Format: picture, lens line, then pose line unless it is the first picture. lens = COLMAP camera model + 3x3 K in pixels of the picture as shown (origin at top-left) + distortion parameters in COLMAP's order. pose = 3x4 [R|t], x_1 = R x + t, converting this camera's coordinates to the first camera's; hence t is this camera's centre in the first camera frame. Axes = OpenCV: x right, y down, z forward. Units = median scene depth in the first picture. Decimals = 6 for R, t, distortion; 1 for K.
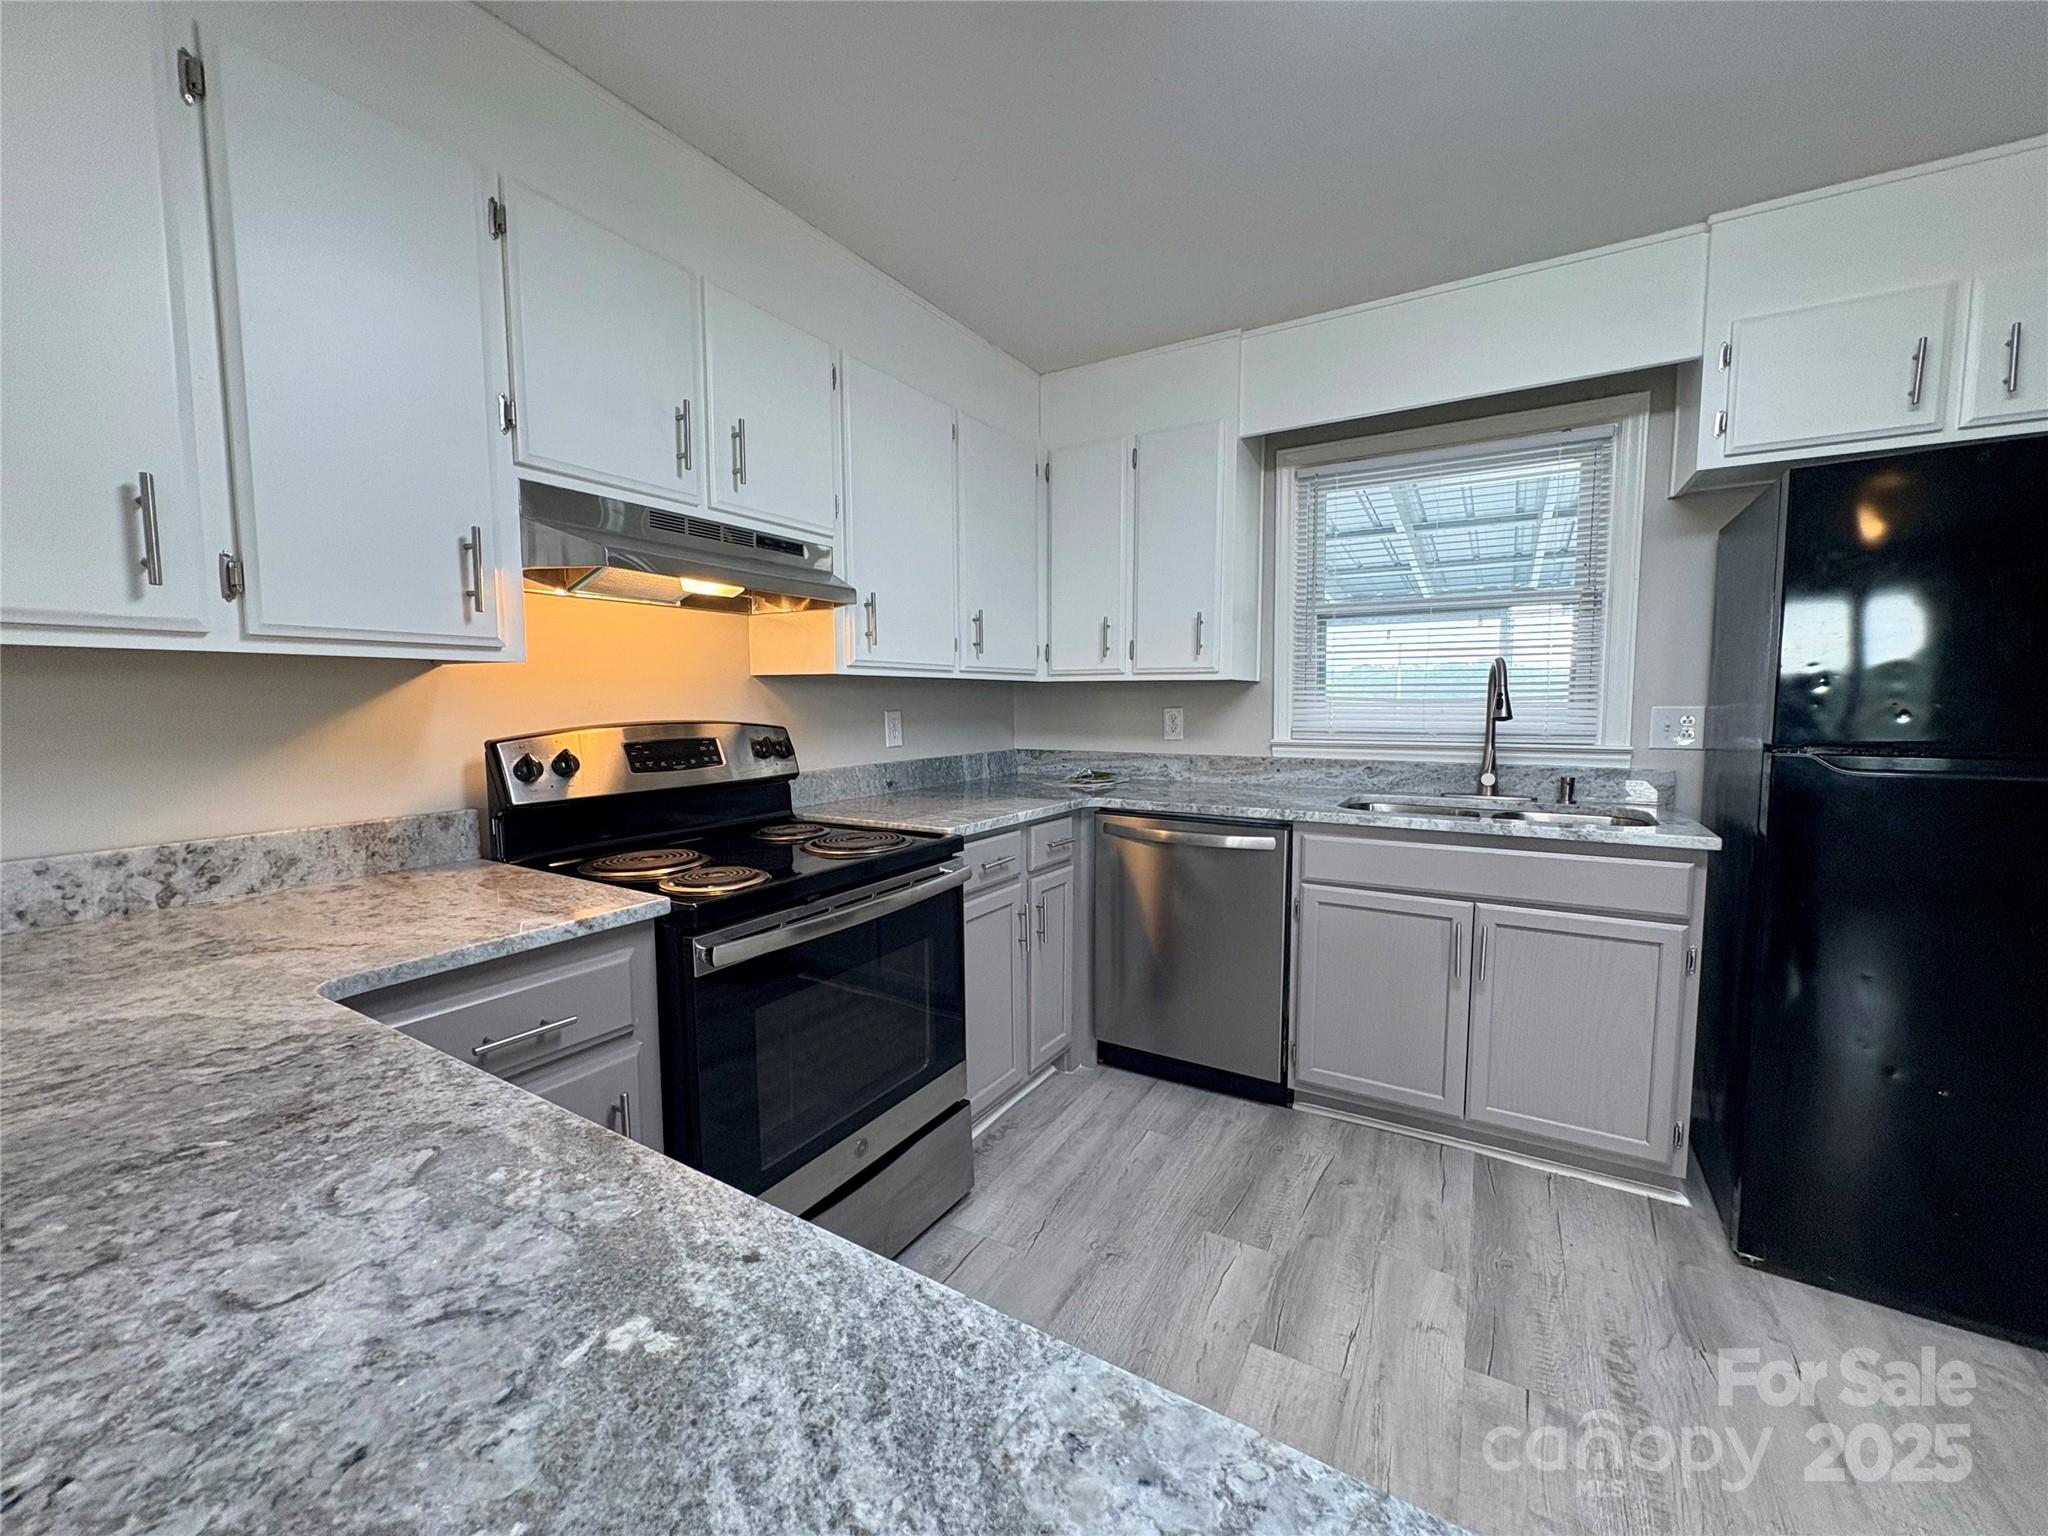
lens RADIAL K [[814.4, 0, 1024.0], [0, 814.4, 768.0], [0, 0, 1]] dist [-0.000611, 0.000710]
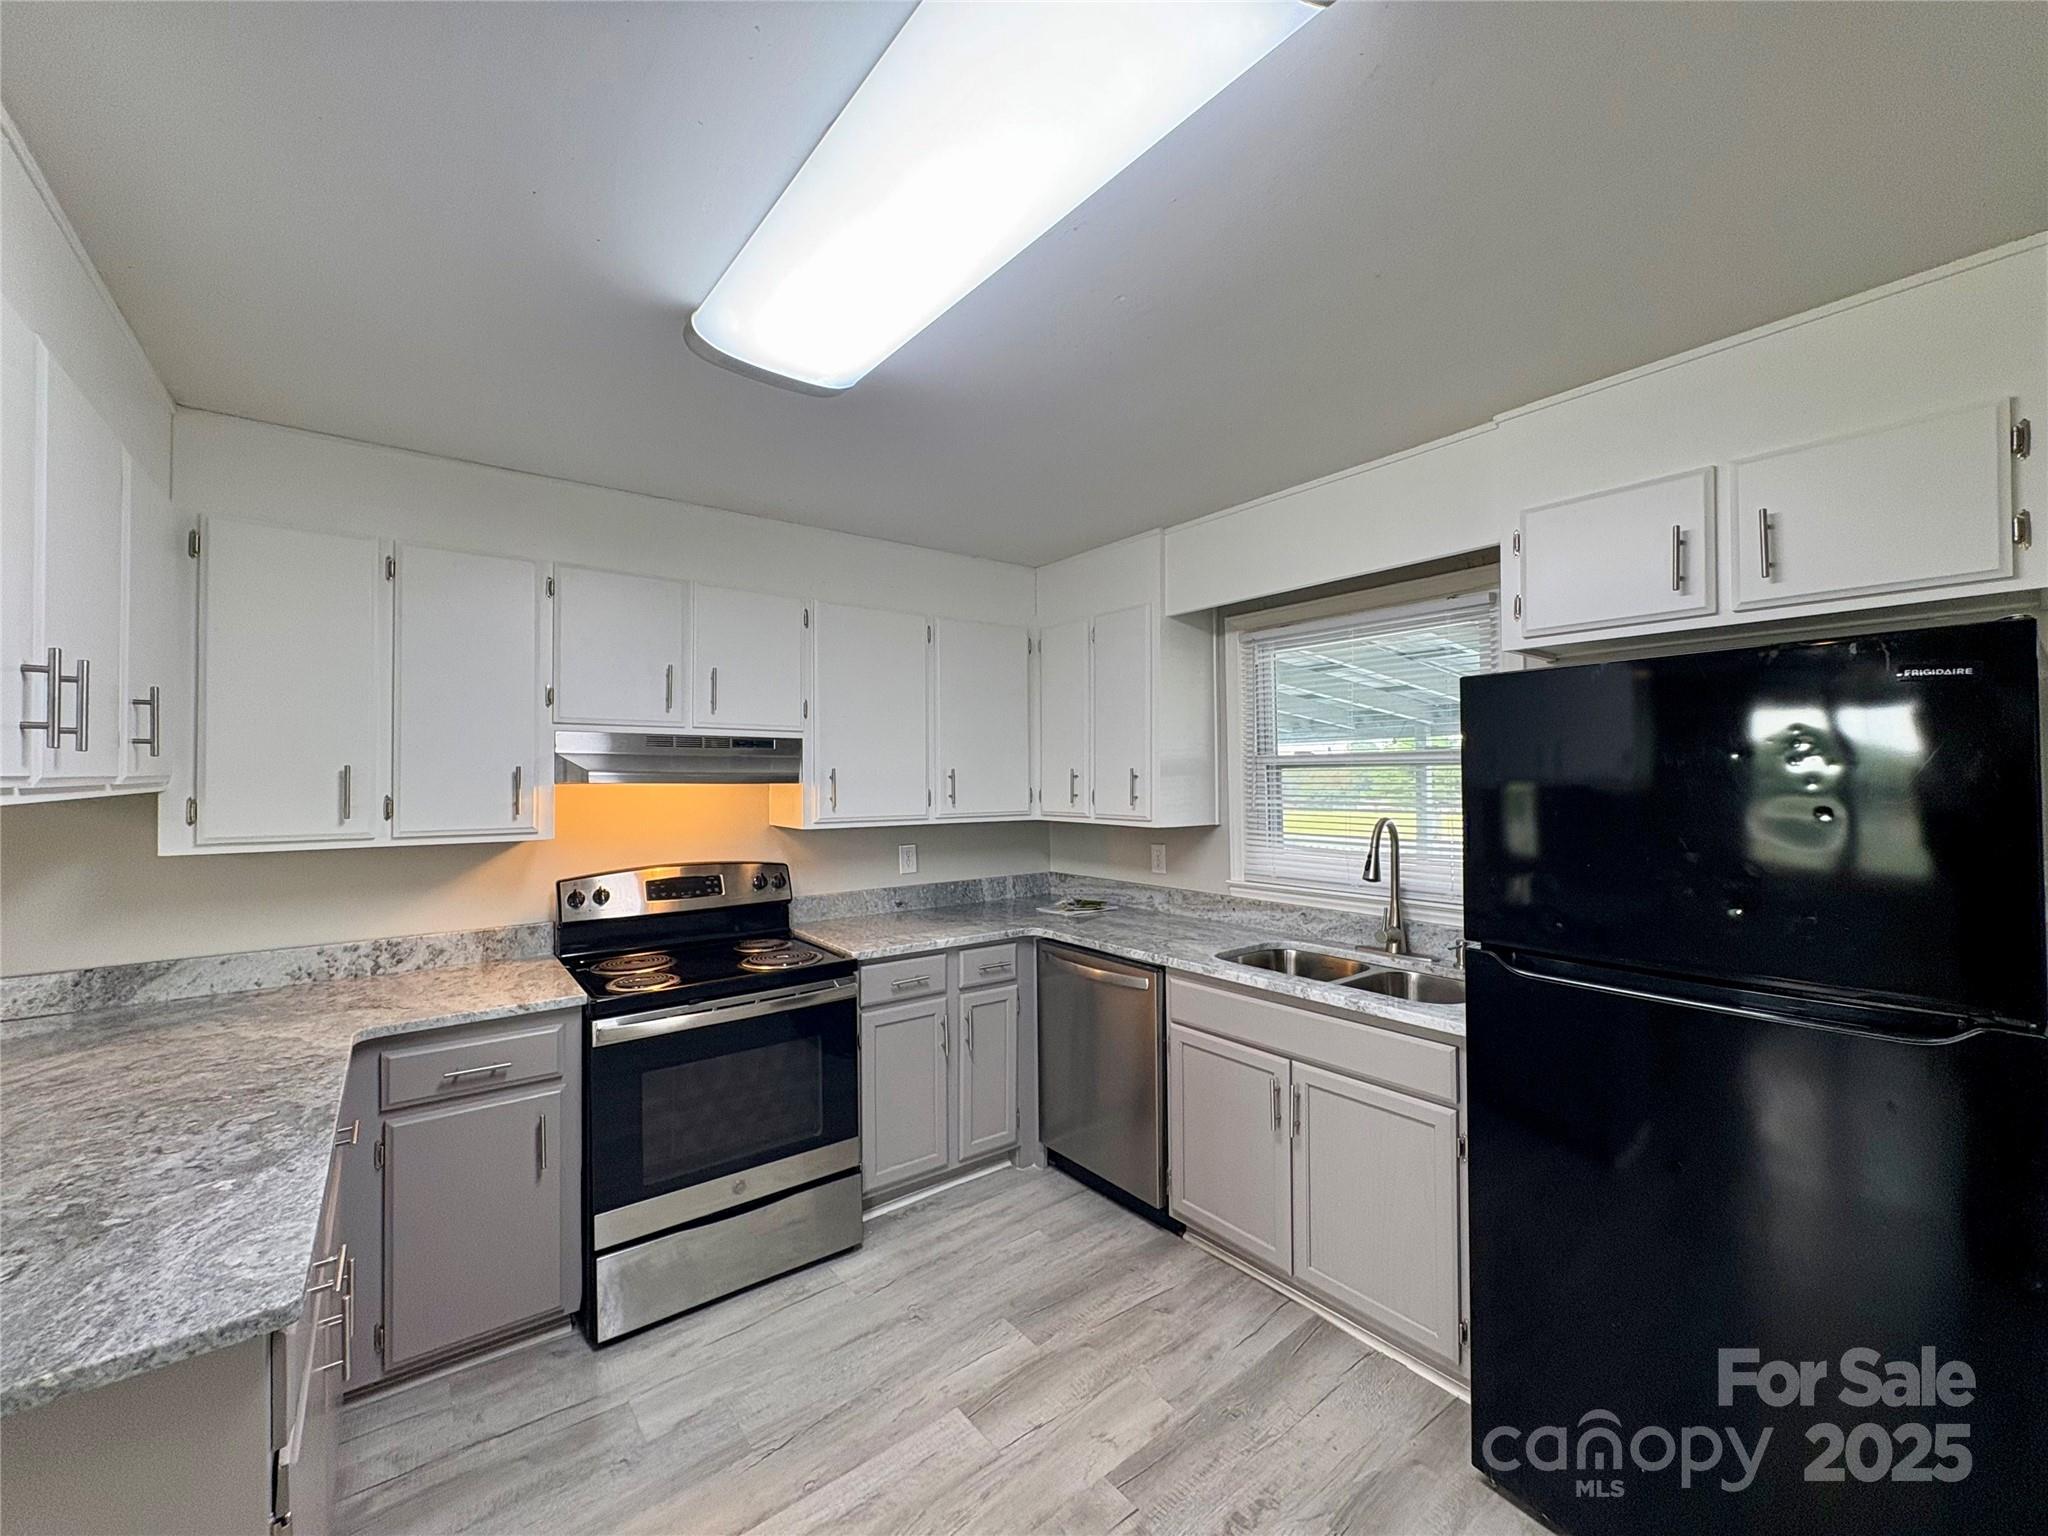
lens RADIAL K [[814.4, 0, 1024.0], [0, 814.4, 768.0], [0, 0, 1]] dist [-0.000611, 0.000710]
pose [[0.931369, -0.005726, -0.364032, 0.639088], [-0.029093, 0.995509, -0.090091, -0.110558], [0.362913, 0.094498, 0.927019, -0.145720]]
